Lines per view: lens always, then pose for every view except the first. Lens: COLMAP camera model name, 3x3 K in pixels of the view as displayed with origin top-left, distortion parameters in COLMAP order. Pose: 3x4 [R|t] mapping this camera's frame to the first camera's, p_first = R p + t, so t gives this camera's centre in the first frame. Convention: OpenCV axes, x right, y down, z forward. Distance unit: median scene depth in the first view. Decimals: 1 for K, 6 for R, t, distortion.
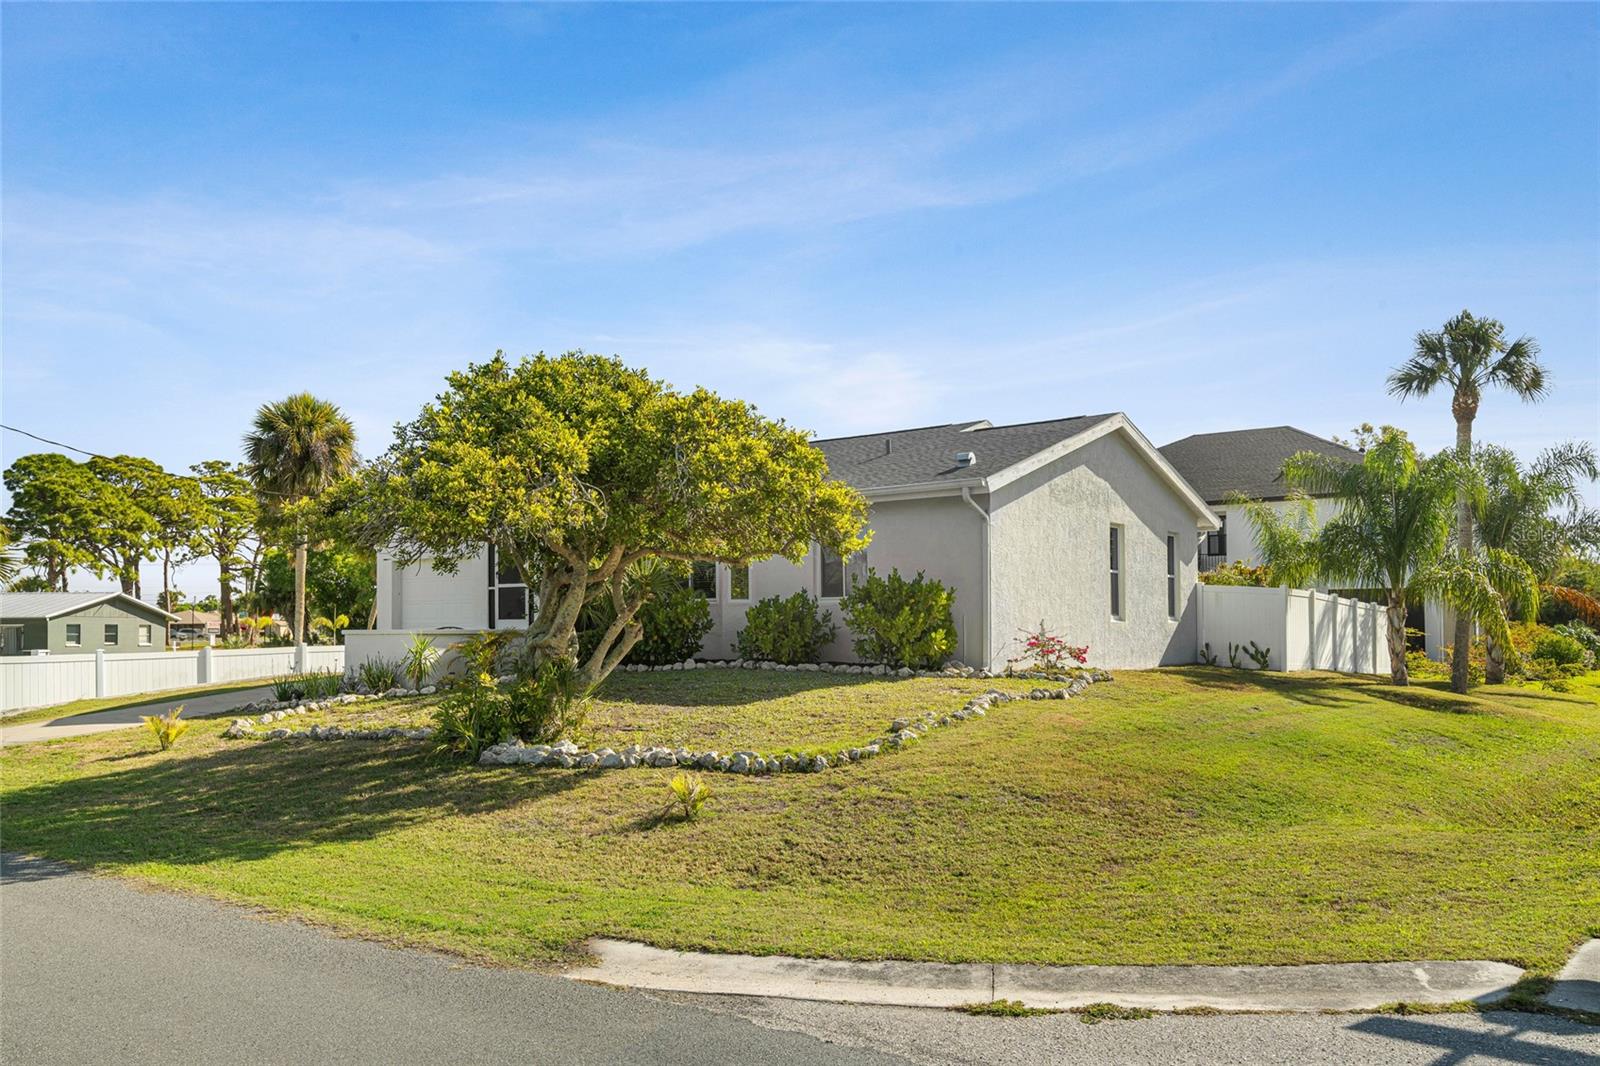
lens RADIAL K [[1317.2, 0, 799.2], [0, 1317.2, 540.4], [0, 0, 1]] dist [0.008529, -0.003322]
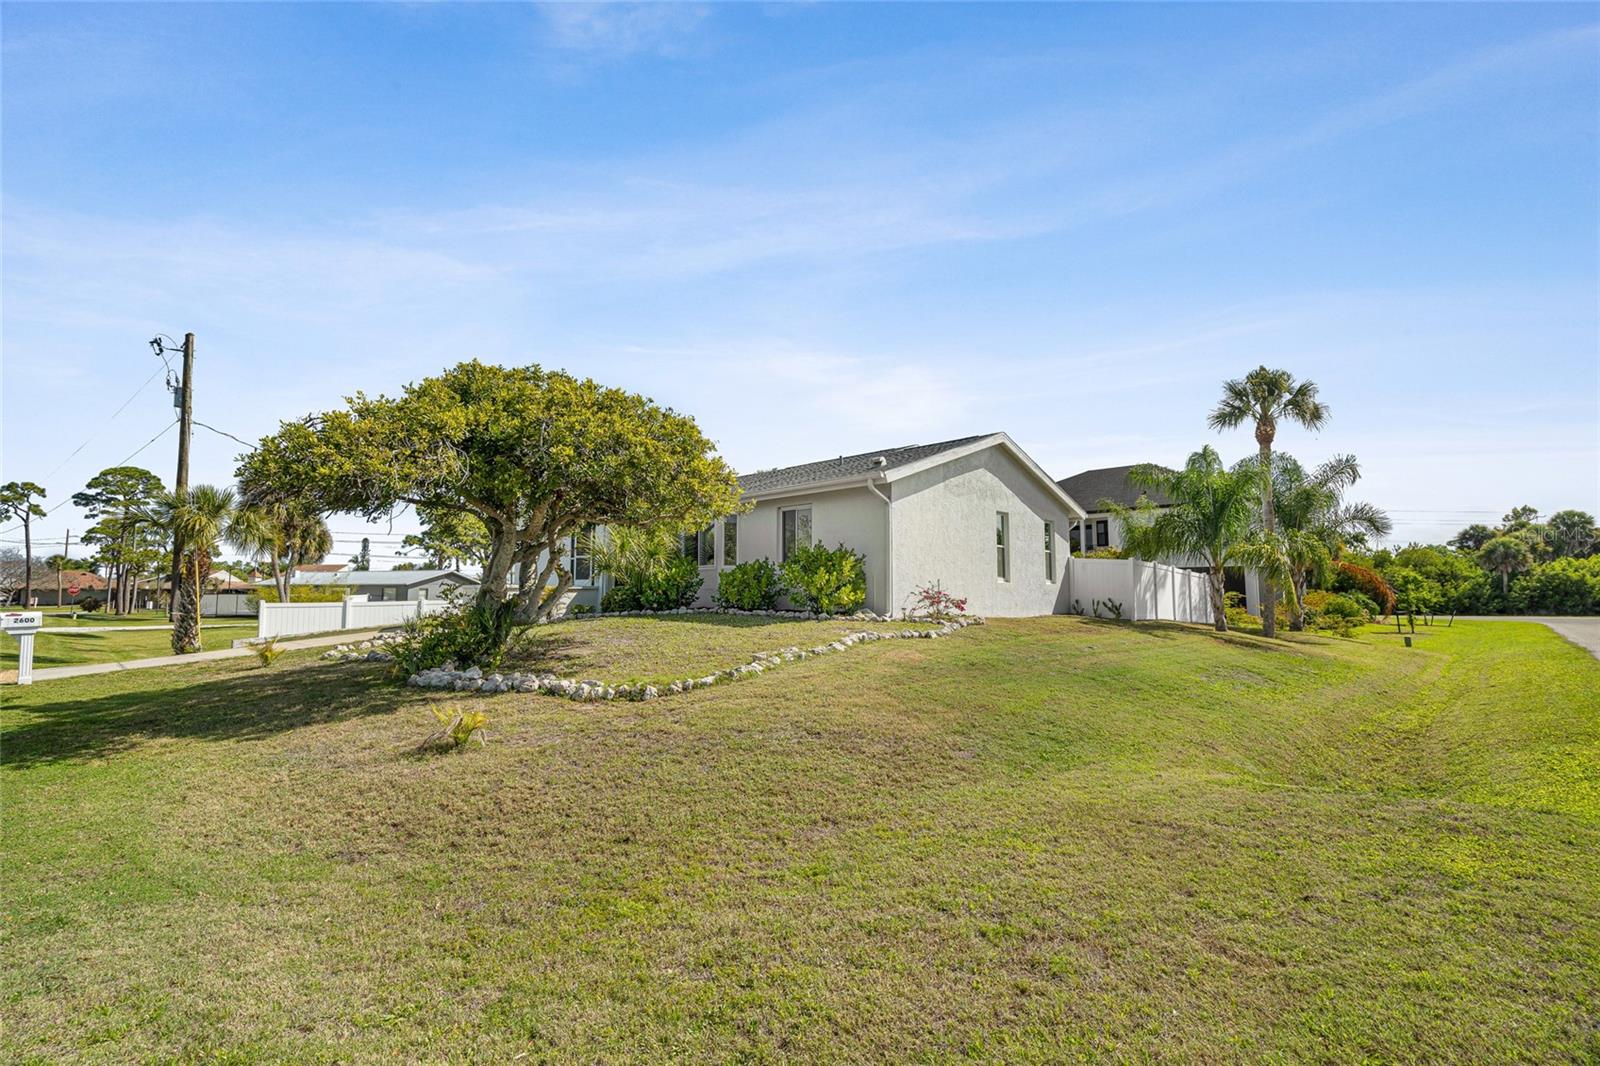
lens RADIAL K [[736.4, 0, 800.8], [0, 736.4, 500.0], [0, 0, 1]] dist [-0.001073, 0.001131]
pose [[0.994258, -0.008927, -0.106632, 0.115643], [0.002087, 0.997942, -0.064085, 0.024884], [0.106985, 0.063494, 0.992231, 0.208177]]
